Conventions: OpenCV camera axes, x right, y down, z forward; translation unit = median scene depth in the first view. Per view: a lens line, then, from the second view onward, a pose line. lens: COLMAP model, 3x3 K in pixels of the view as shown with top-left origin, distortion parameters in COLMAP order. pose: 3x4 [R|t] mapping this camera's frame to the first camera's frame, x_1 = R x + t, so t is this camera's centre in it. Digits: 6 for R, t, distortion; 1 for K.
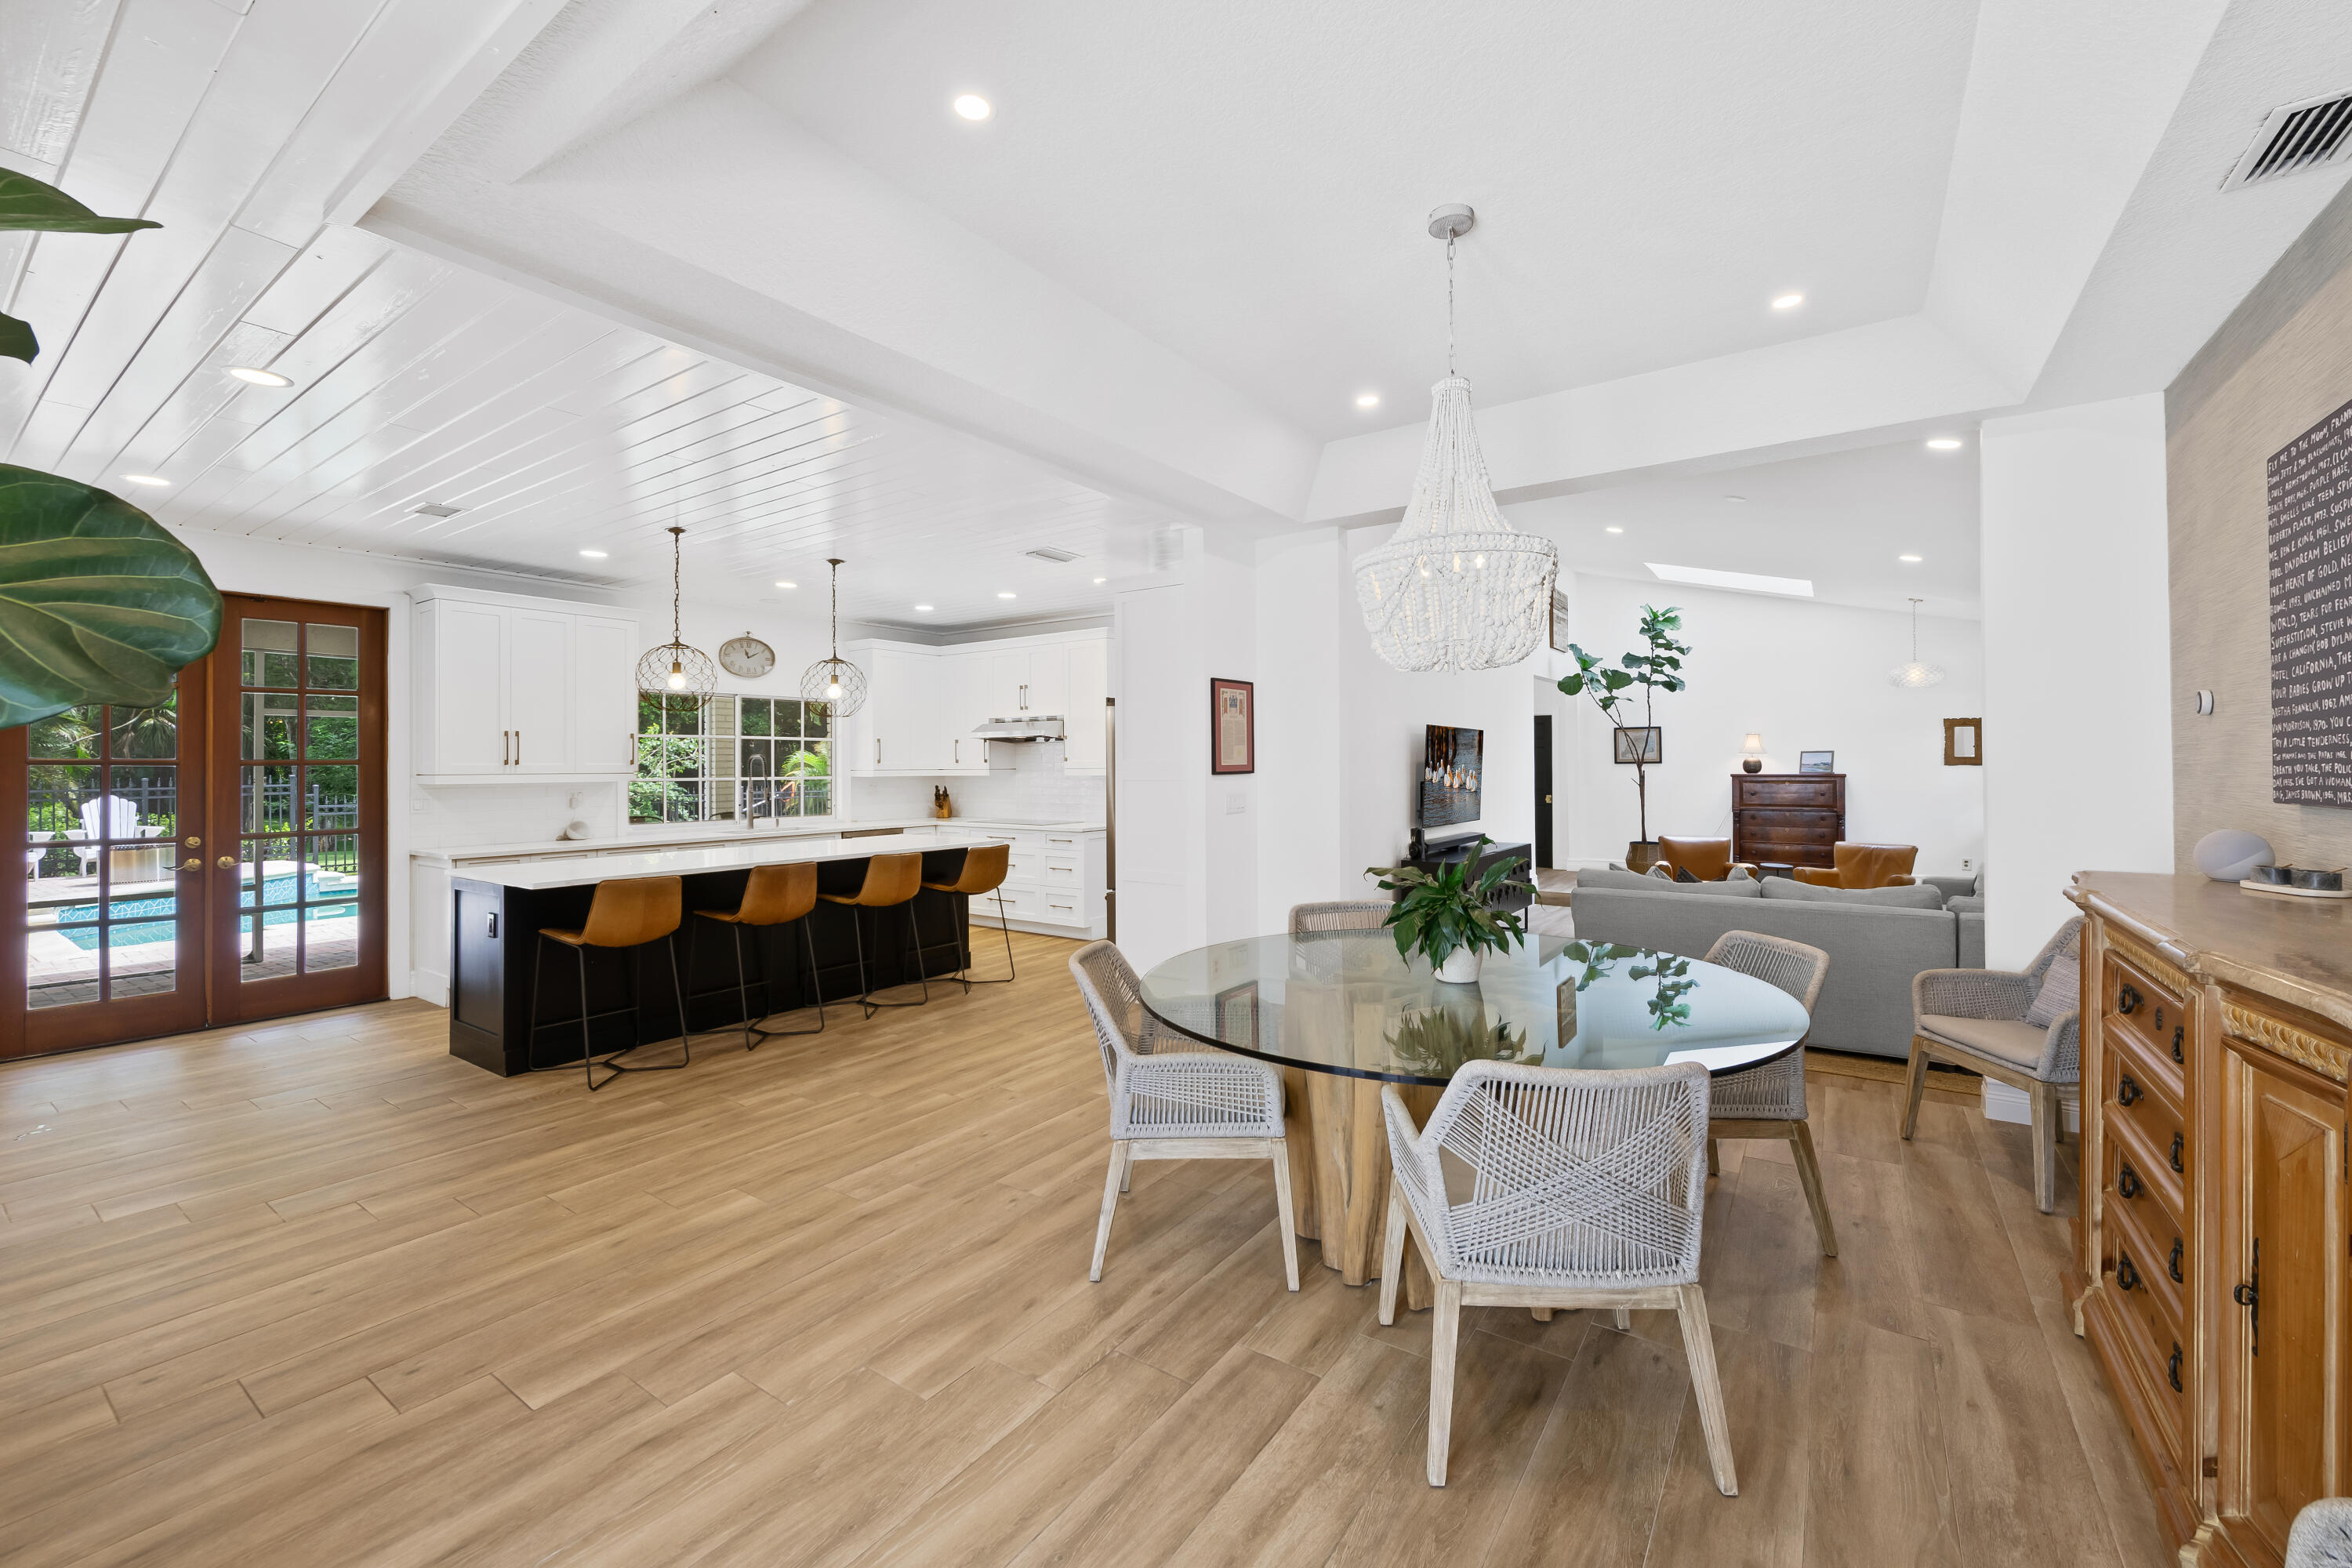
lens RADIAL K [[941.8, 0, 1183.7], [0, 941.8, 757.6], [0, 0, 1]] dist [-0.002372, -0.000487]
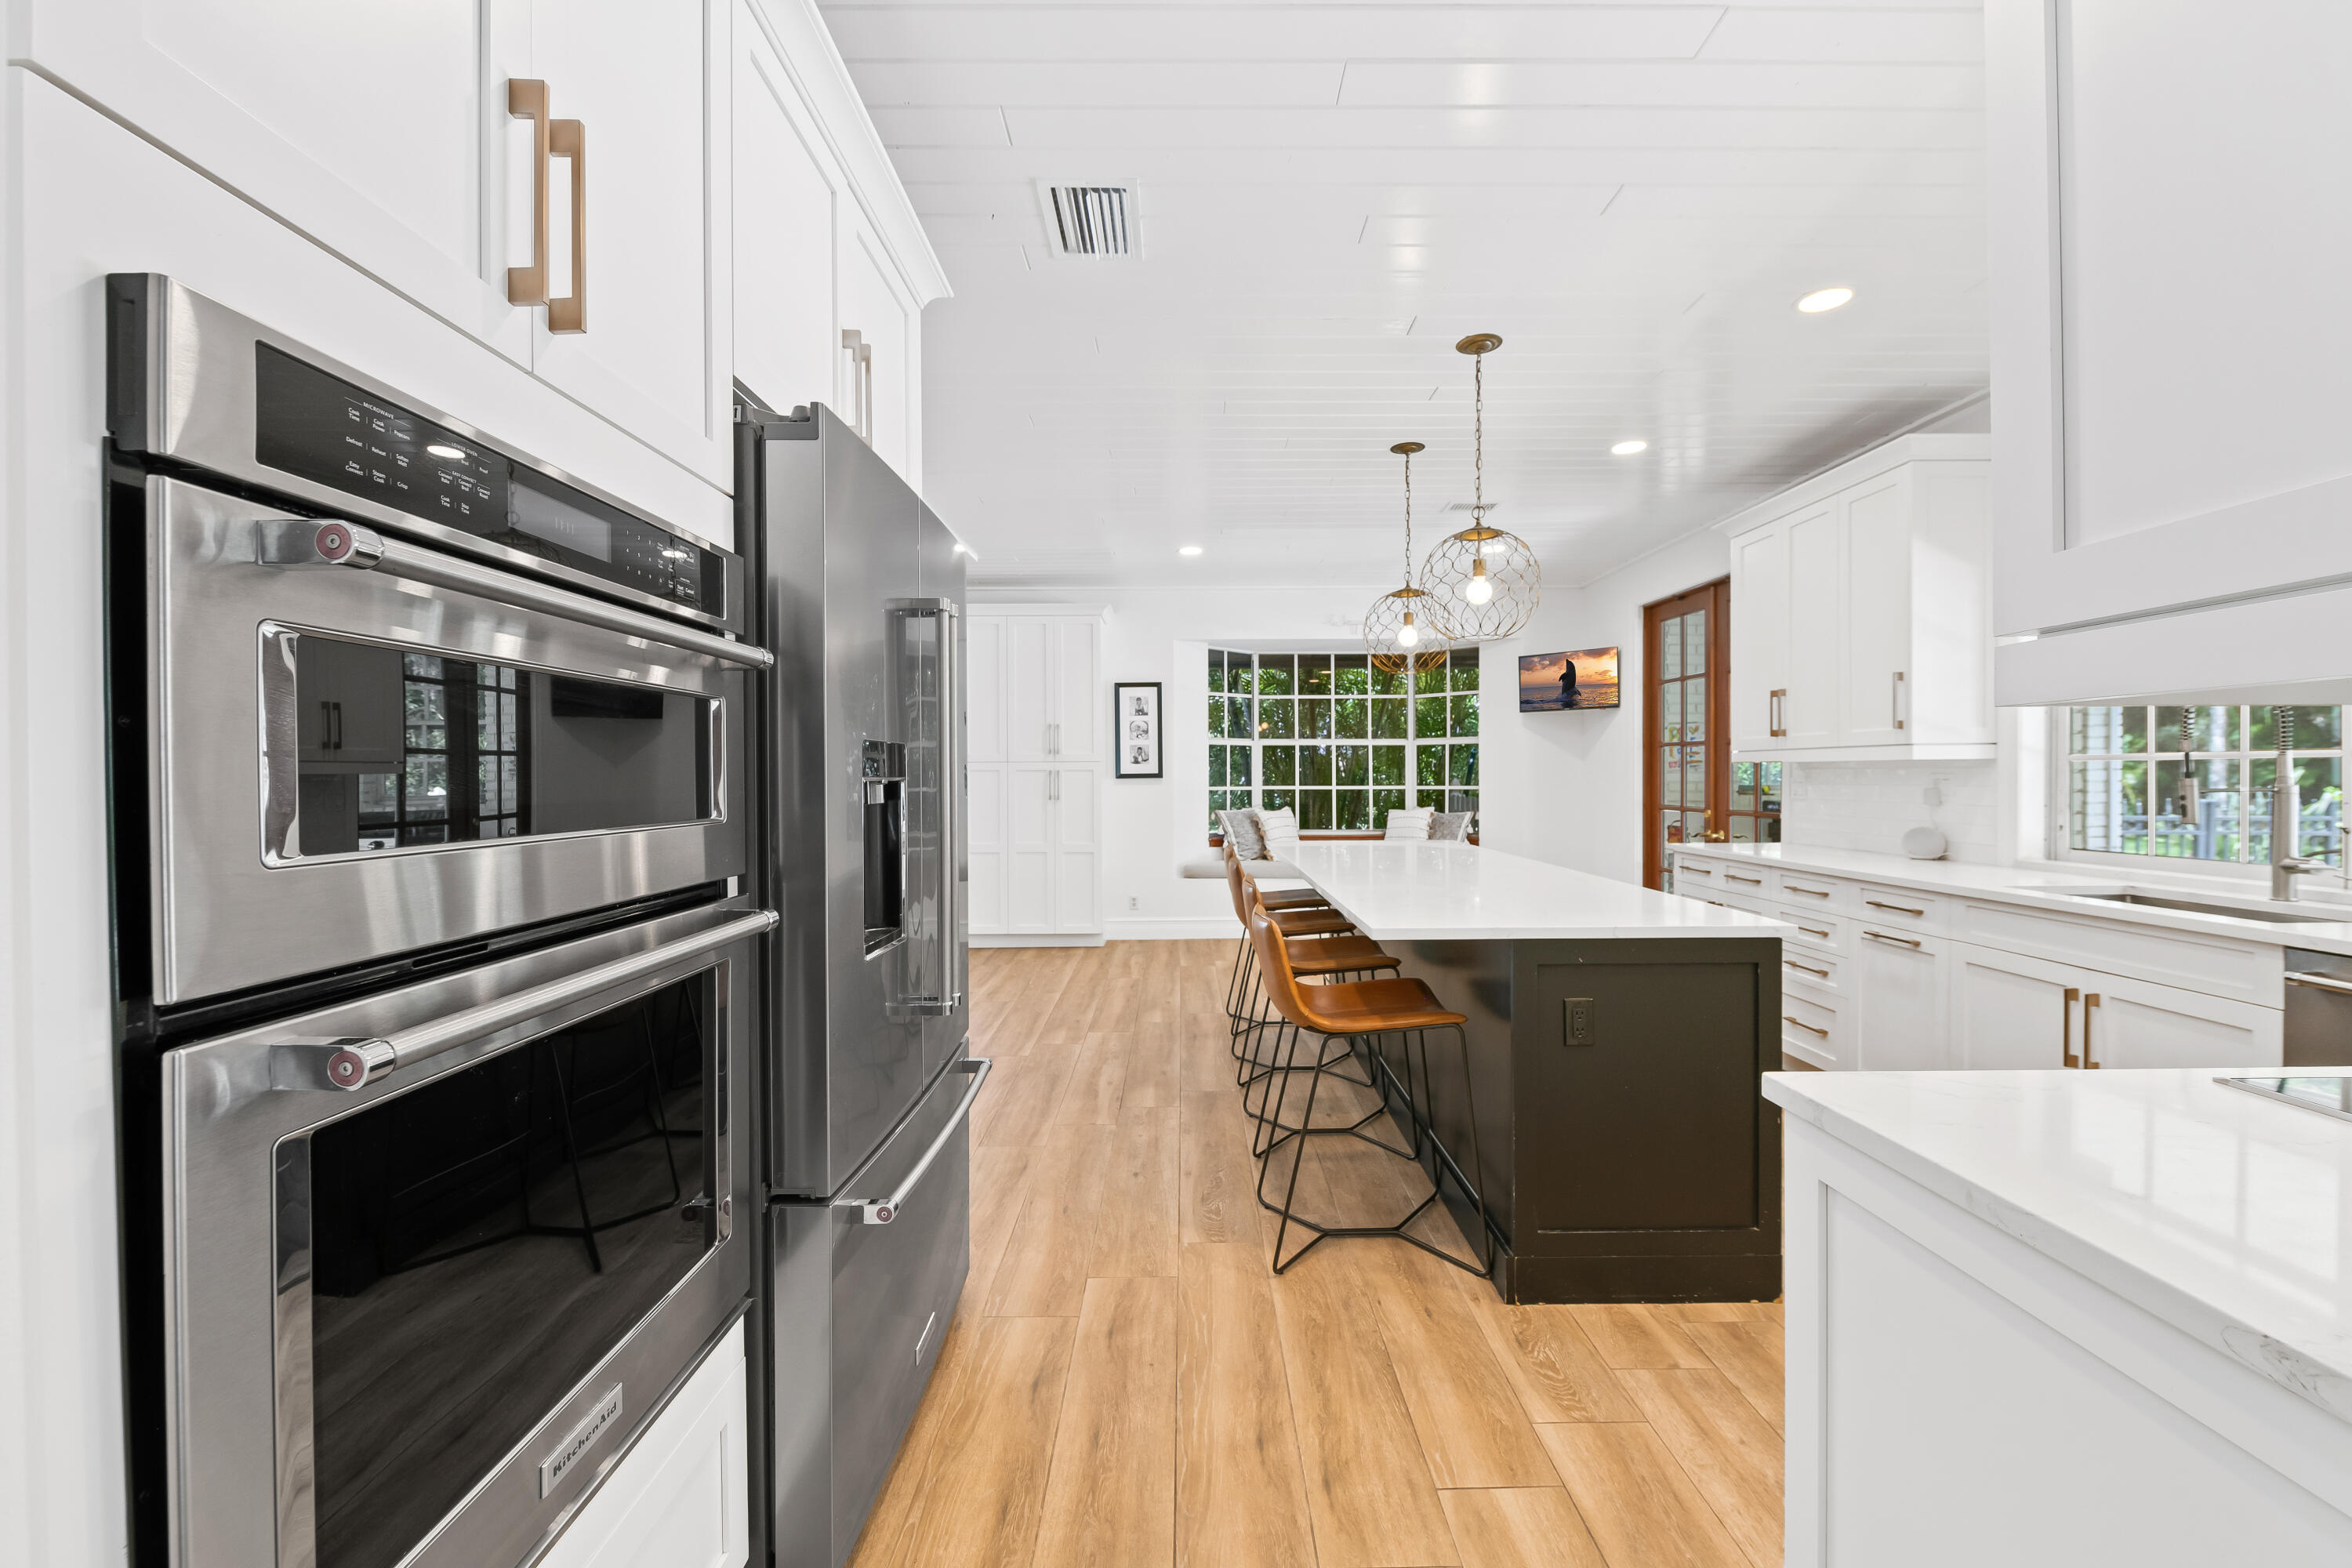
lens RADIAL K [[938.3, 0, 1190.0], [0, 938.3, 783.5], [0, 0, 1]] dist [-0.001060, -0.001038]
pose [[-0.815233, 0.014142, -0.578961, 0.102147], [0.013632, 0.999893, 0.005229, 0.048171], [0.578973, -0.003630, -0.815339, 1.901313]]
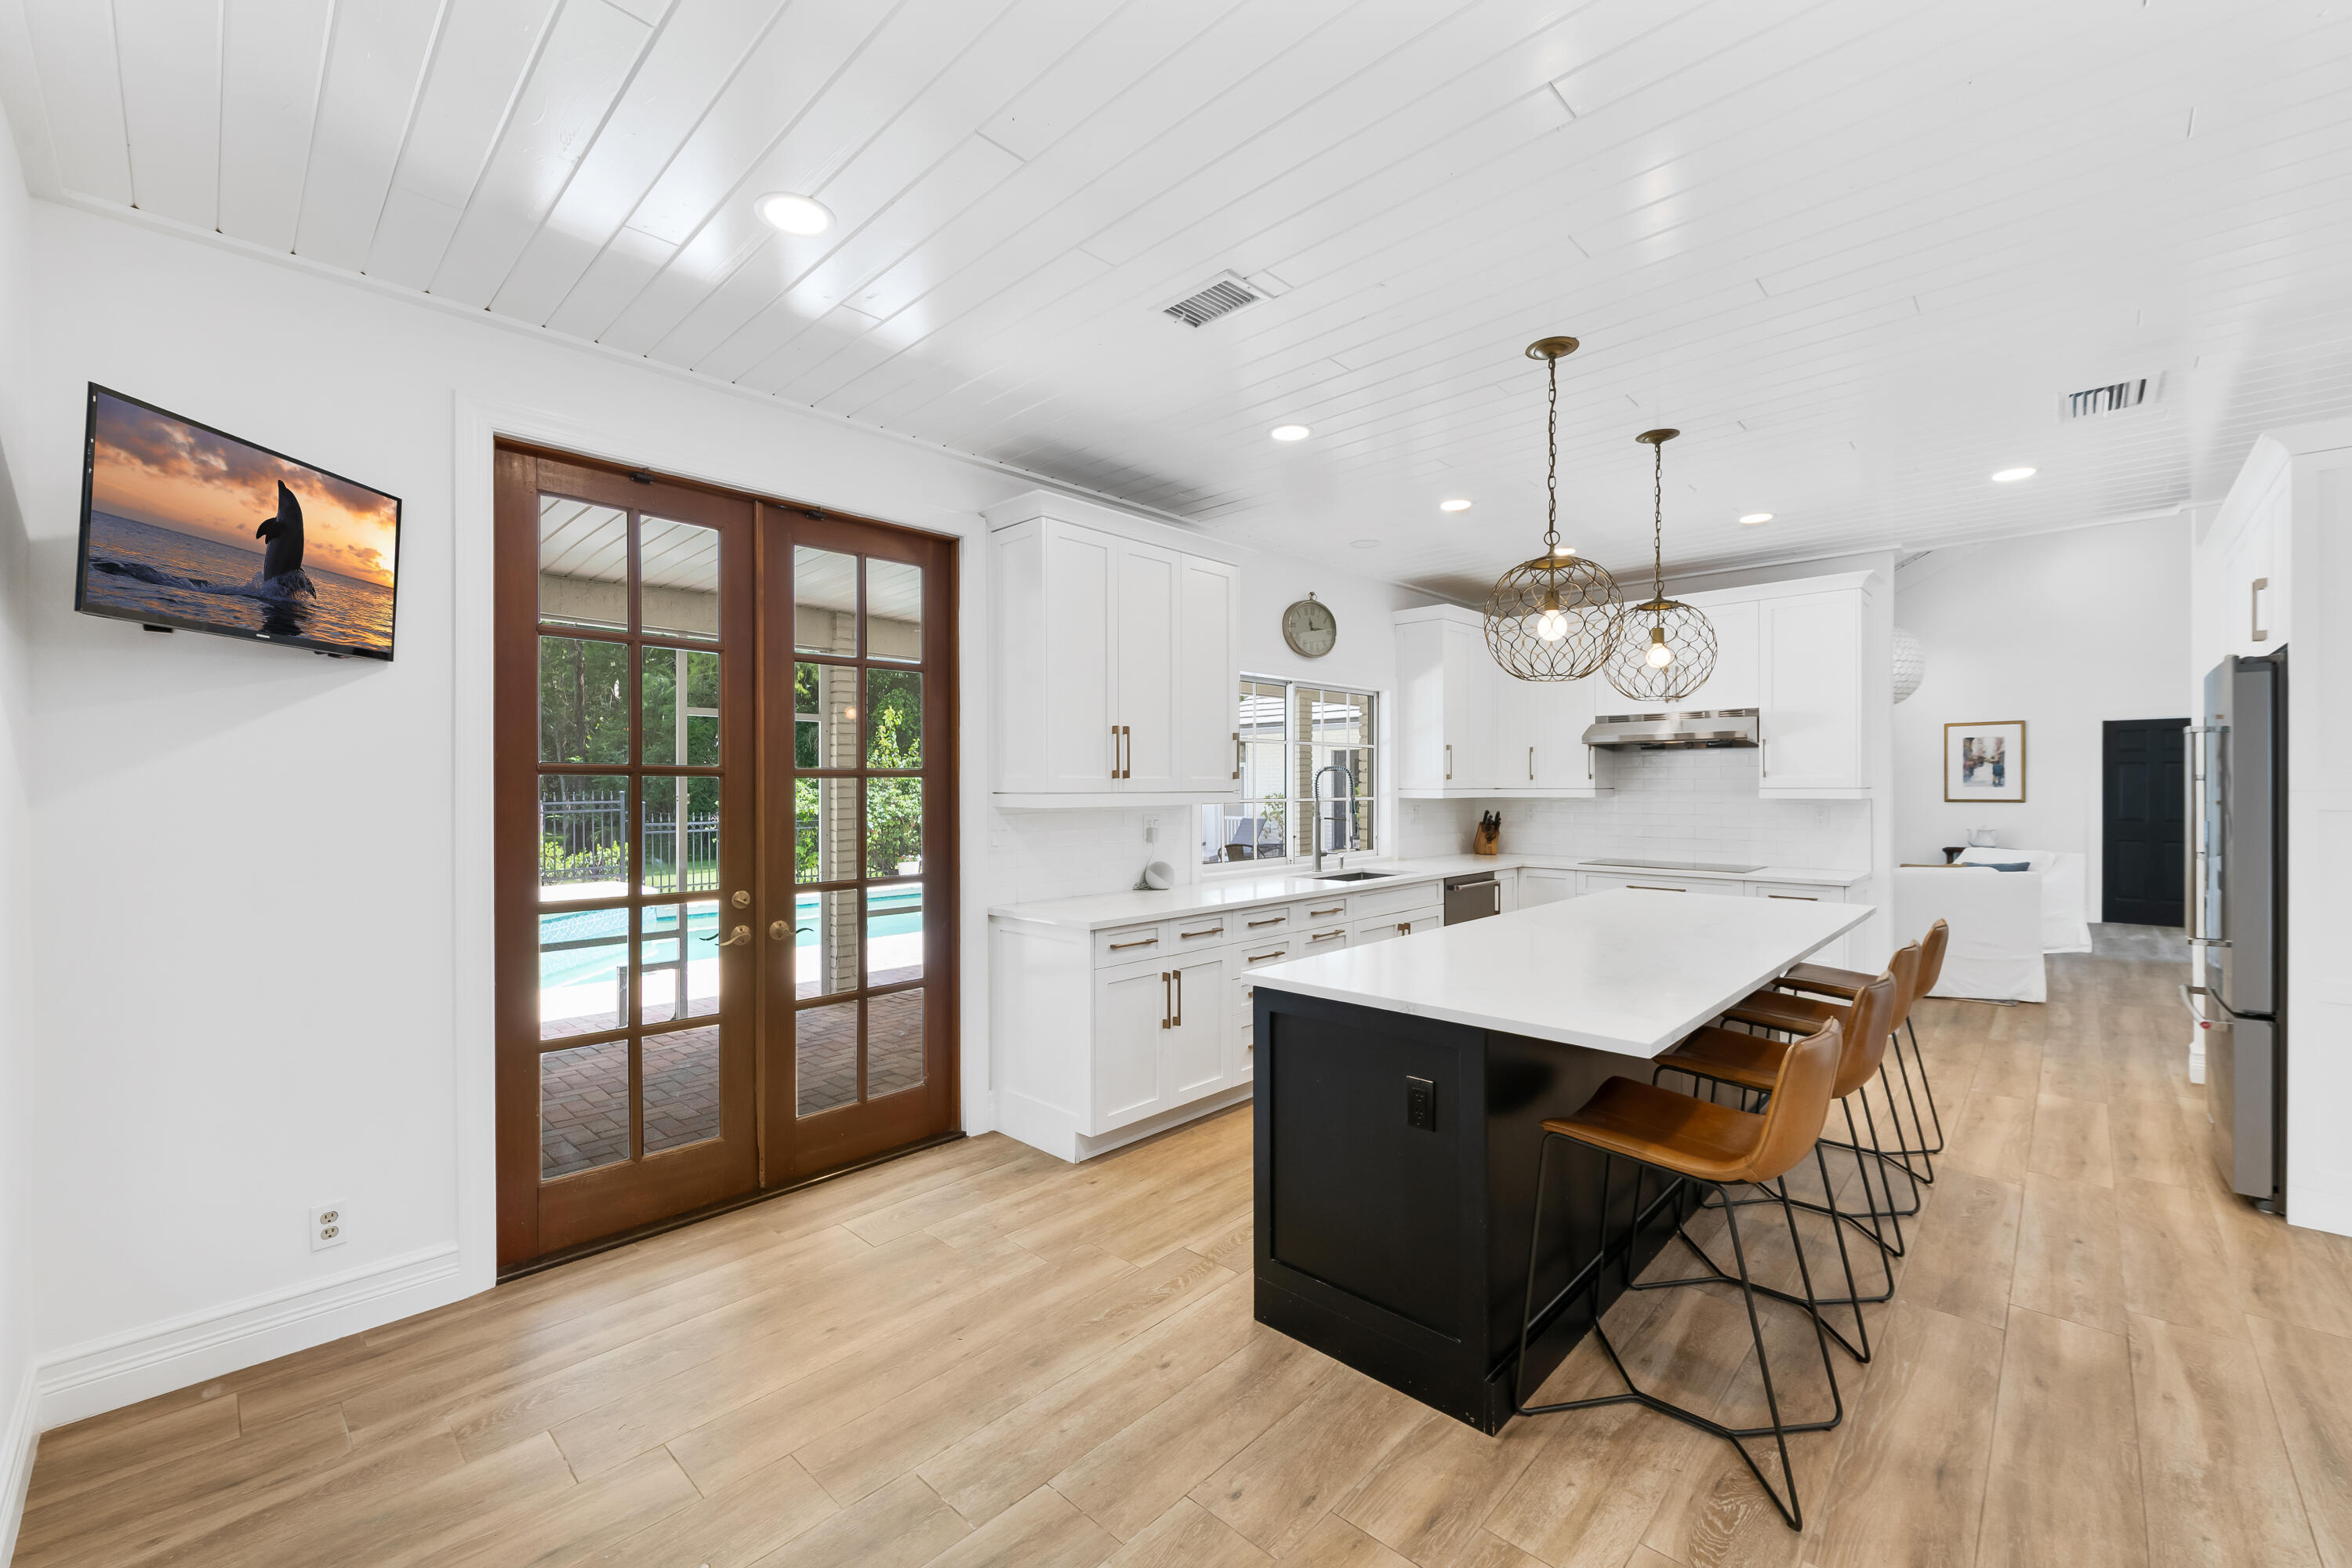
lens RADIAL K [[938.3, 0, 1190.0], [0, 938.3, 783.5], [0, 0, 1]] dist [-0.001060, -0.001038]
pose [[0.989224, 0.005530, -0.146309, -0.819541], [-0.004395, 0.999958, 0.008078, 0.008430], [0.146347, -0.007348, 0.989206, 0.522728]]
